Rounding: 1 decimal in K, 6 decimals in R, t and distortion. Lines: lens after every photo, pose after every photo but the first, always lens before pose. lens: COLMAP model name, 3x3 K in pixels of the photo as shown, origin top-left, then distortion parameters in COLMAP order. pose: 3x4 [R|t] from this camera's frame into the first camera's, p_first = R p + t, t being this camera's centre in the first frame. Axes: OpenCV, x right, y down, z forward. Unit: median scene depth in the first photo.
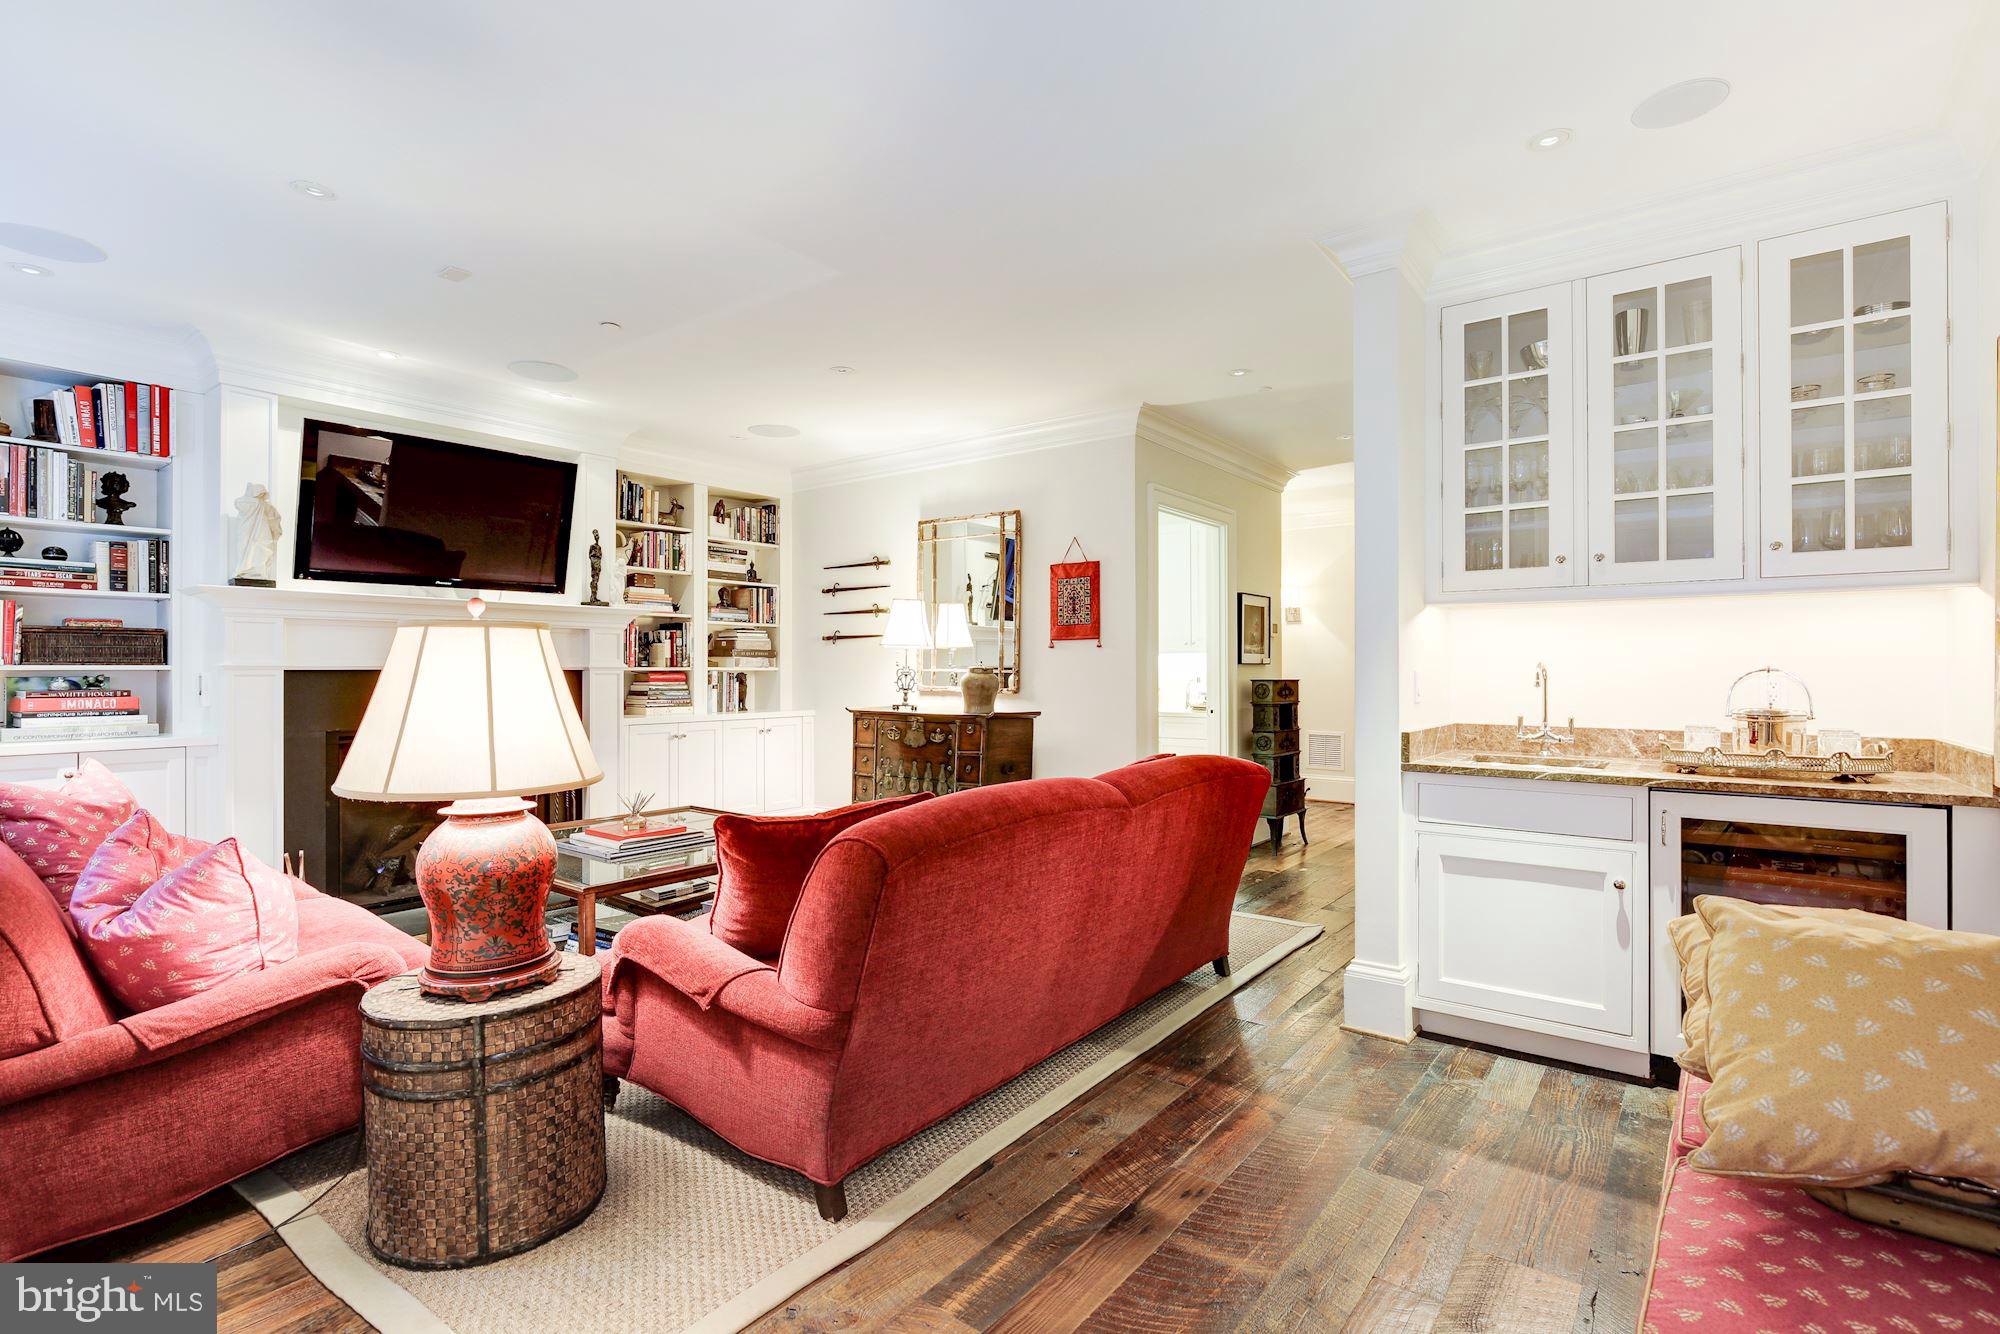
lens RADIAL K [[943.8, 0, 1004.1], [0, 943.8, 667.2], [0, 0, 1]] dist [-0.013065, 0.002804]
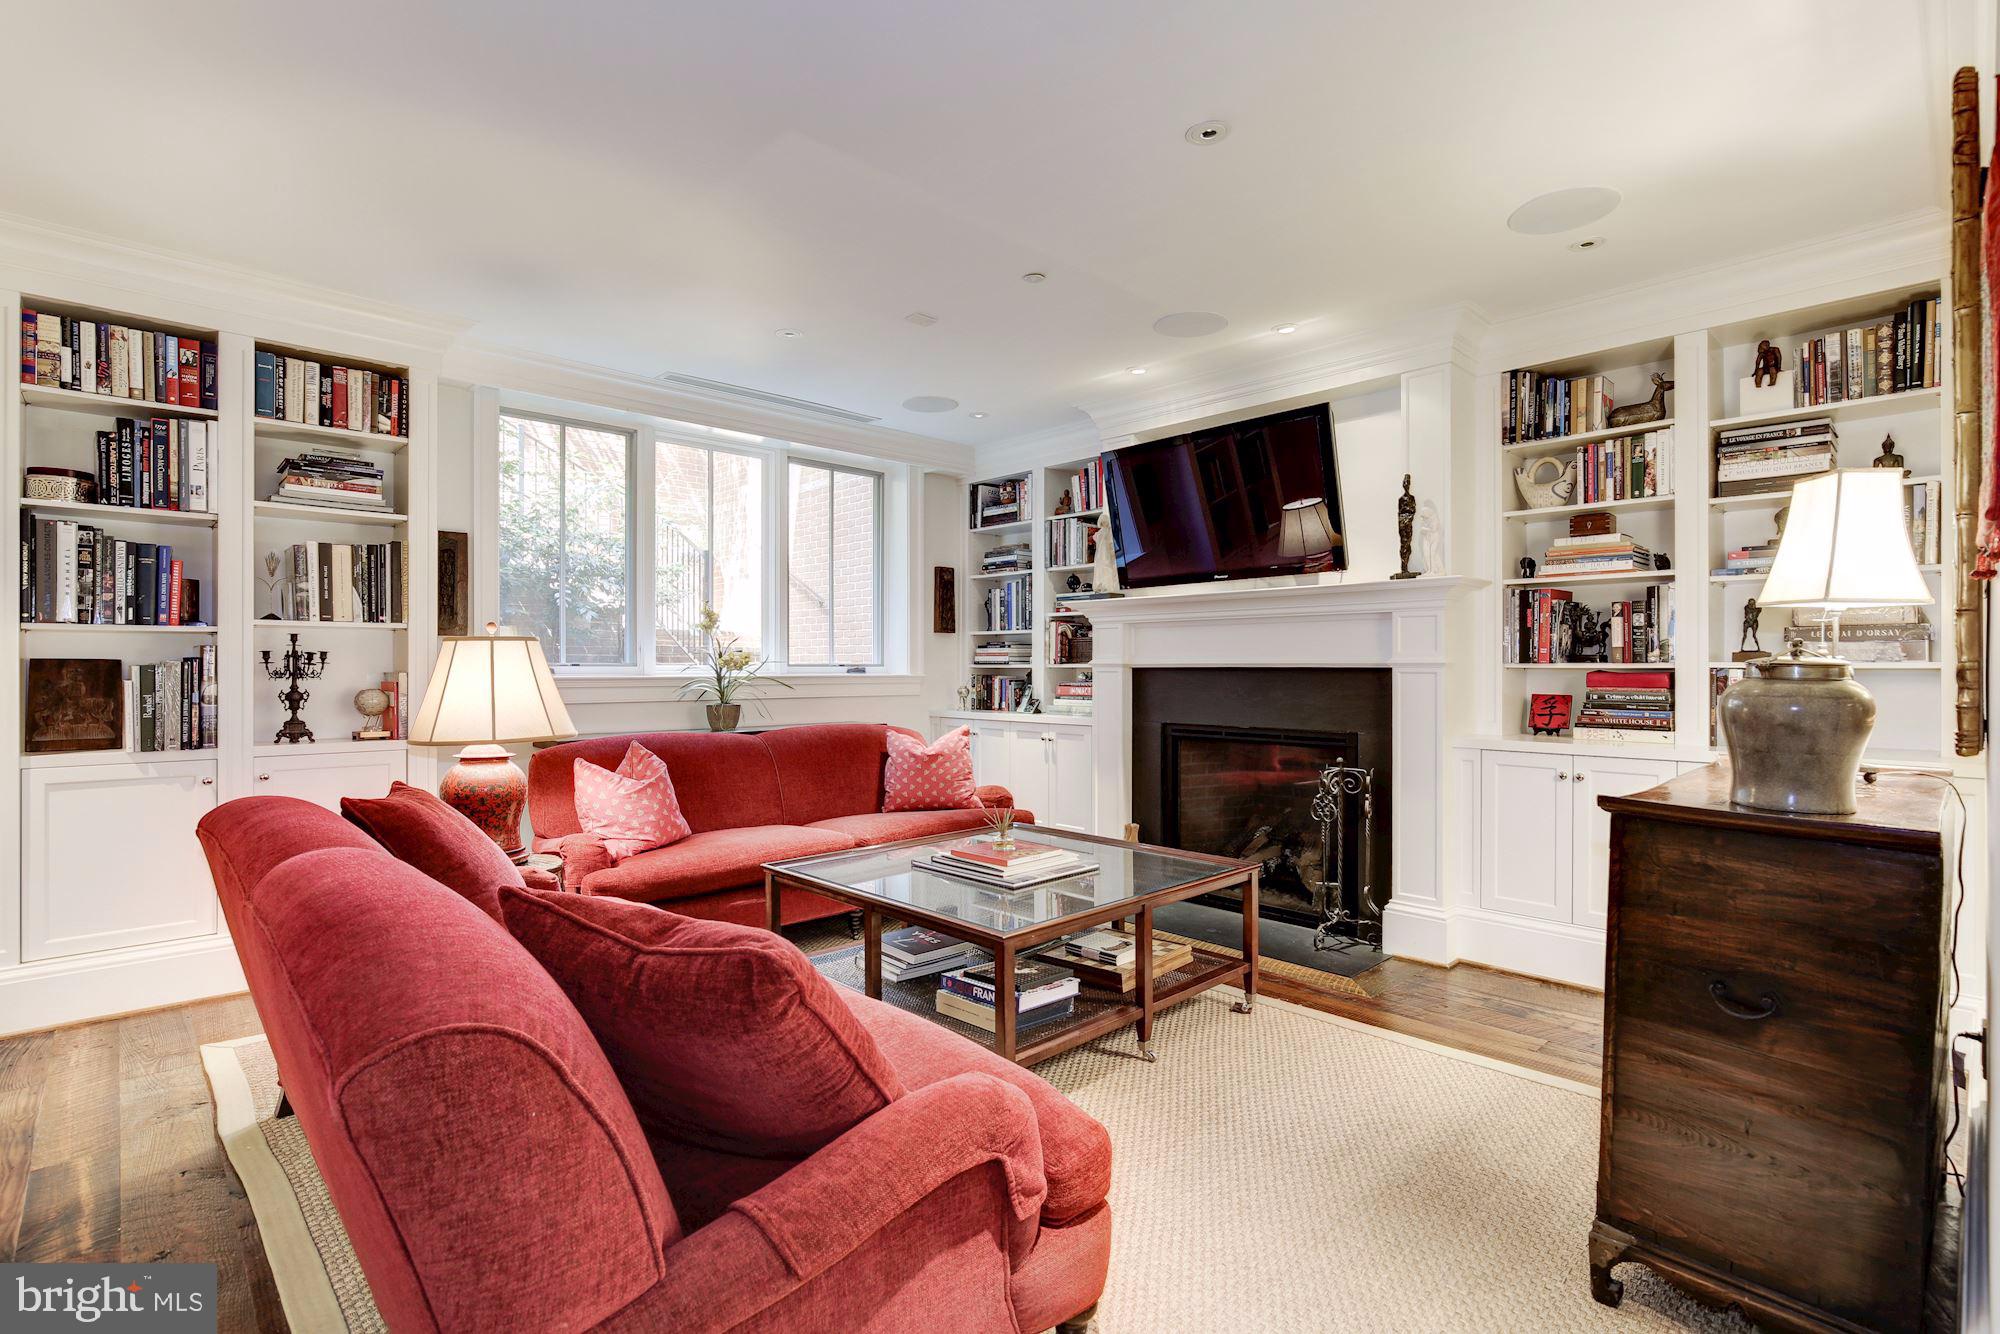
lens RADIAL K [[943.8, 0, 1004.7], [0, 943.8, 666.3], [0, 0, 1]] dist [-0.013065, 0.002804]
pose [[-0.154730, -0.004147, -0.987948, 0.317068], [-0.001275, 0.999991, -0.003997, 0.005238], [0.987956, 0.000641, -0.154734, 0.769267]]
